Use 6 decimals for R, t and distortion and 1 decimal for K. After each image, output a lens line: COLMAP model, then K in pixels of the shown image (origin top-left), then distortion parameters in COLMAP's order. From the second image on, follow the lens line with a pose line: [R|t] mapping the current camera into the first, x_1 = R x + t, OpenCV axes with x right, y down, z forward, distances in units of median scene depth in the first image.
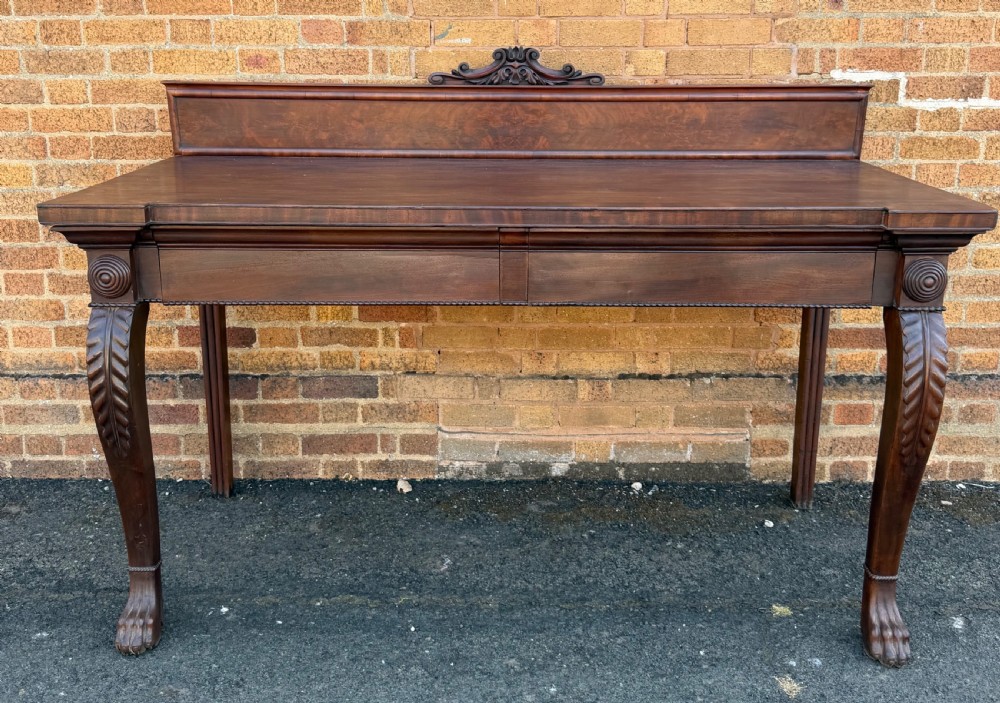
lens RADIAL K [[938.1, 0, 498.5], [0, 938.1, 272.8], [0, 0, 1]] dist [0.172910, -0.348484]
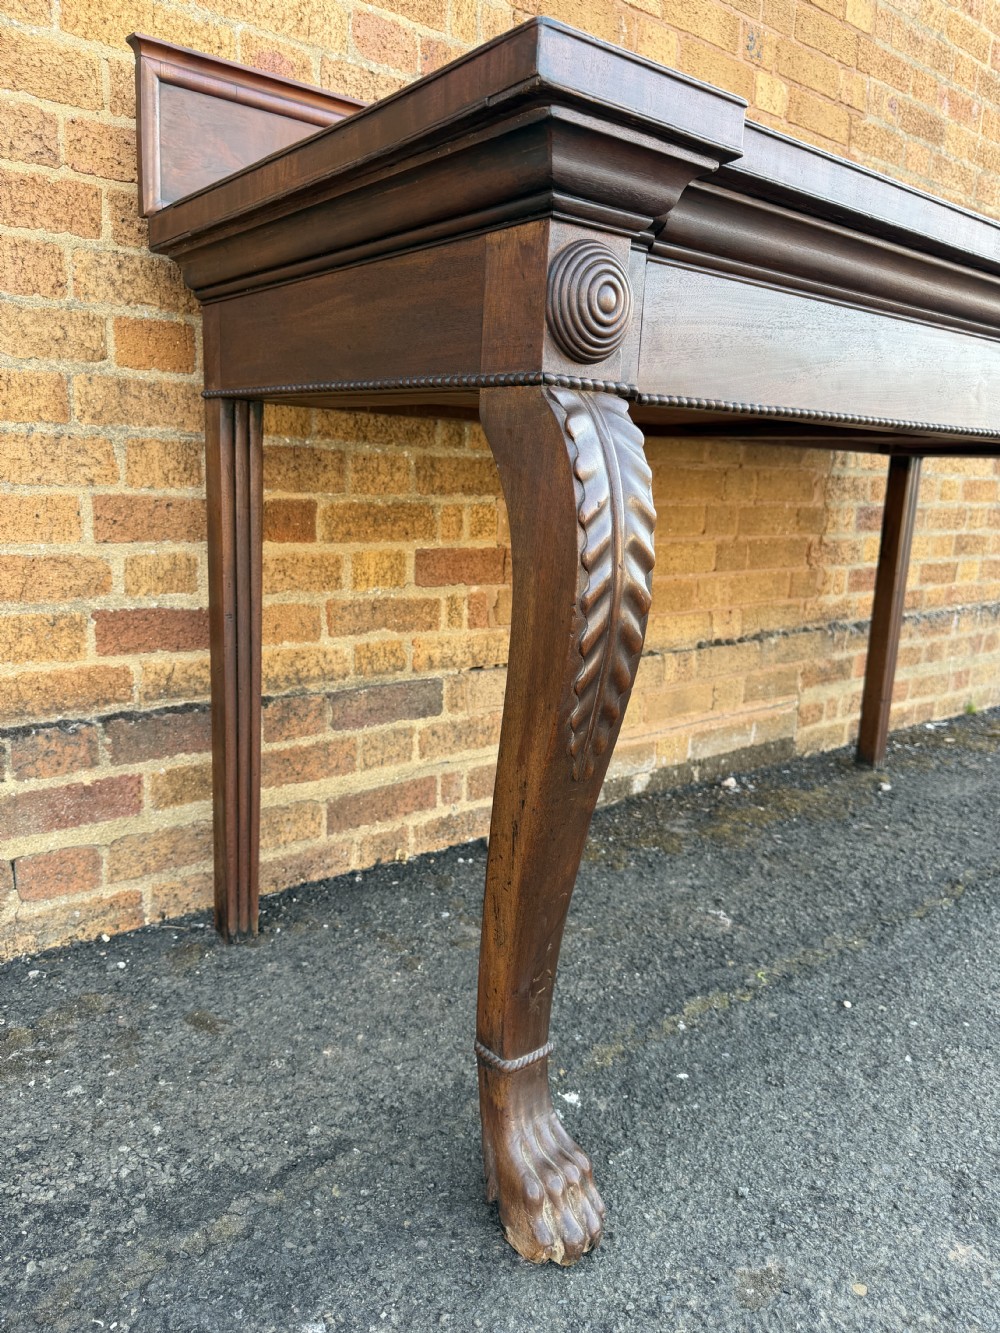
lens RADIAL K [[941.7, 0, 501.0], [0, 941.7, 672.8], [0, 0, 1]] dist [0.118188, -0.194680]
pose [[0.776784, -0.100314, 0.621727, -0.477338], [0.109597, 0.993701, 0.023401, 0.096753], [-0.620158, 0.049961, 0.782884, 0.502673]]
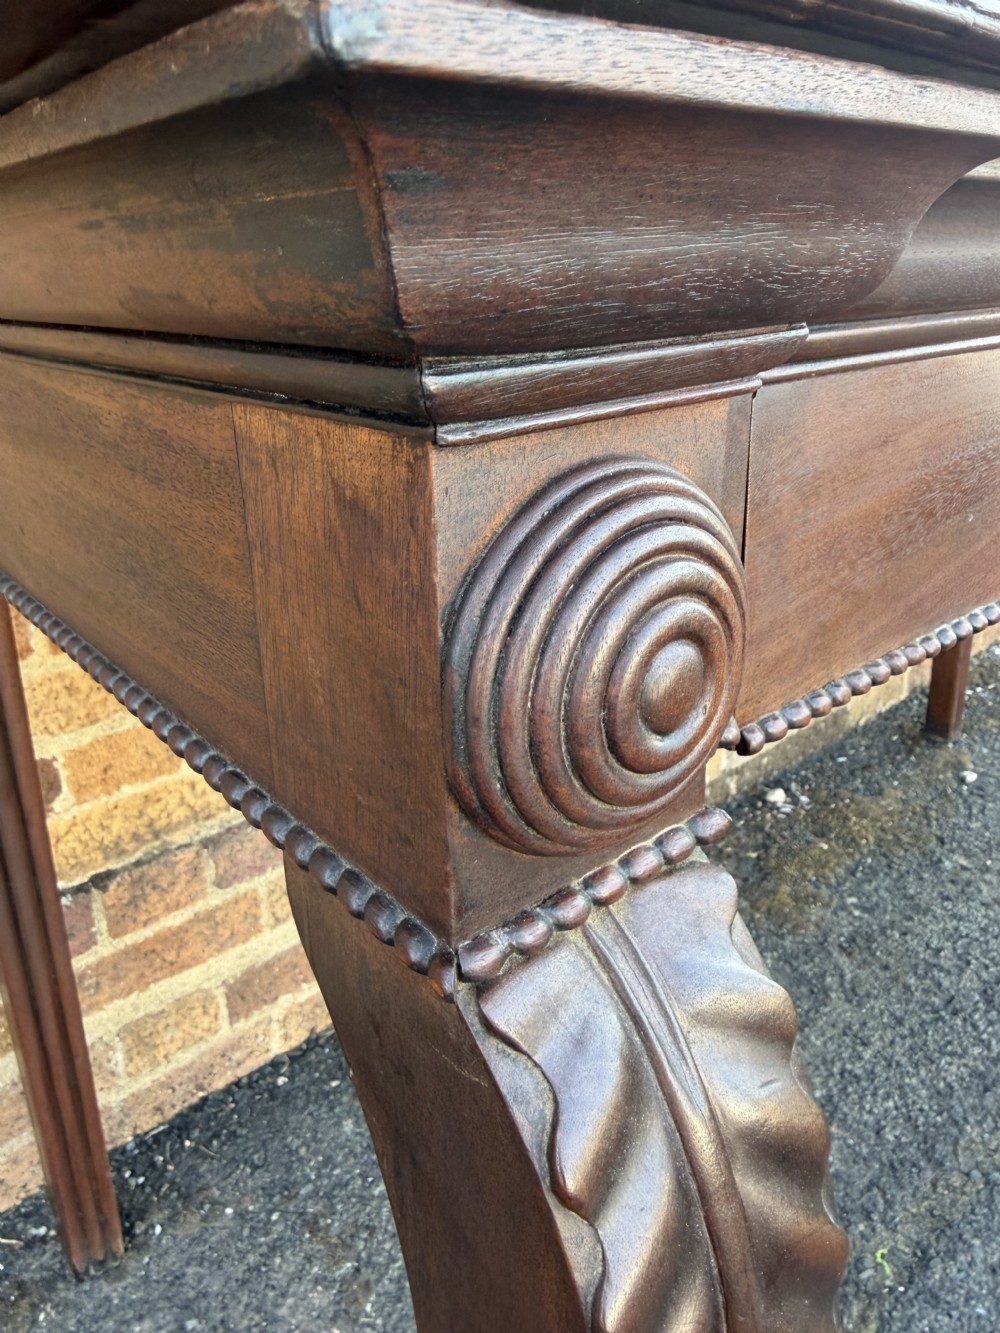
lens RADIAL K [[962.4, 0, 498.2], [0, 962.4, 604.2], [0, 0, 1]] dist [0.000951, 0.003897]
pose [[0.756231, -0.233319, 0.611292, -0.332130], [0.181492, 0.972400, 0.146622, -0.014242], [-0.628630, 0.000064, 0.777705, 0.638668]]
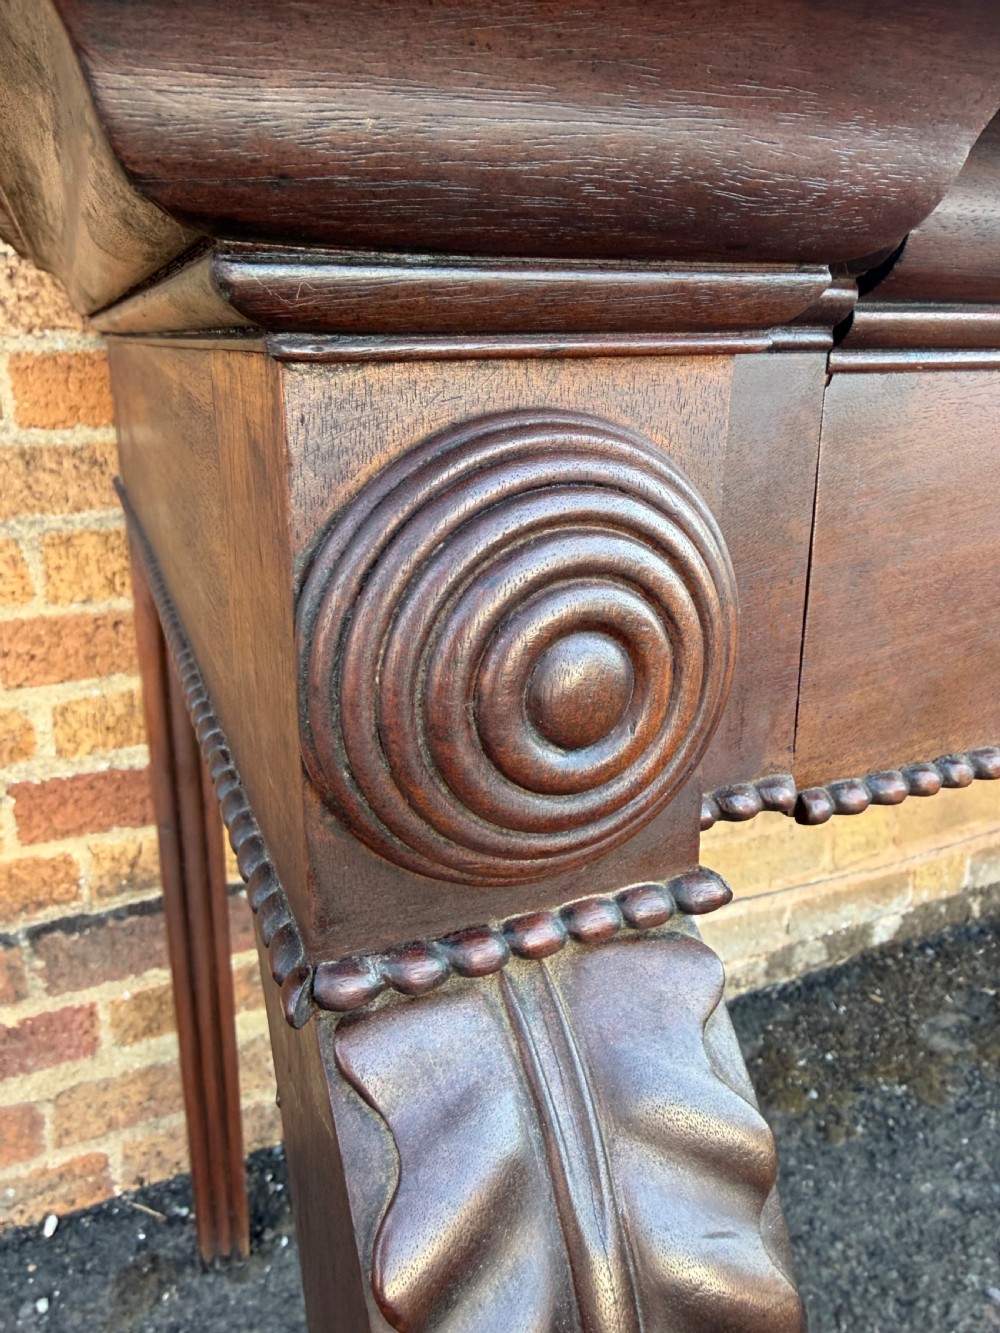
lens RADIAL K [[959.8, 0, 498.6], [0, 959.8, 595.0], [0, 0, 1]] dist [-0.000336, 0.004011]
pose [[0.912318, -0.105382, 0.395690, -0.307236], [0.099078, 0.994414, 0.036400, -0.003840], [-0.397315, 0.005996, 0.917663, 0.635141]]
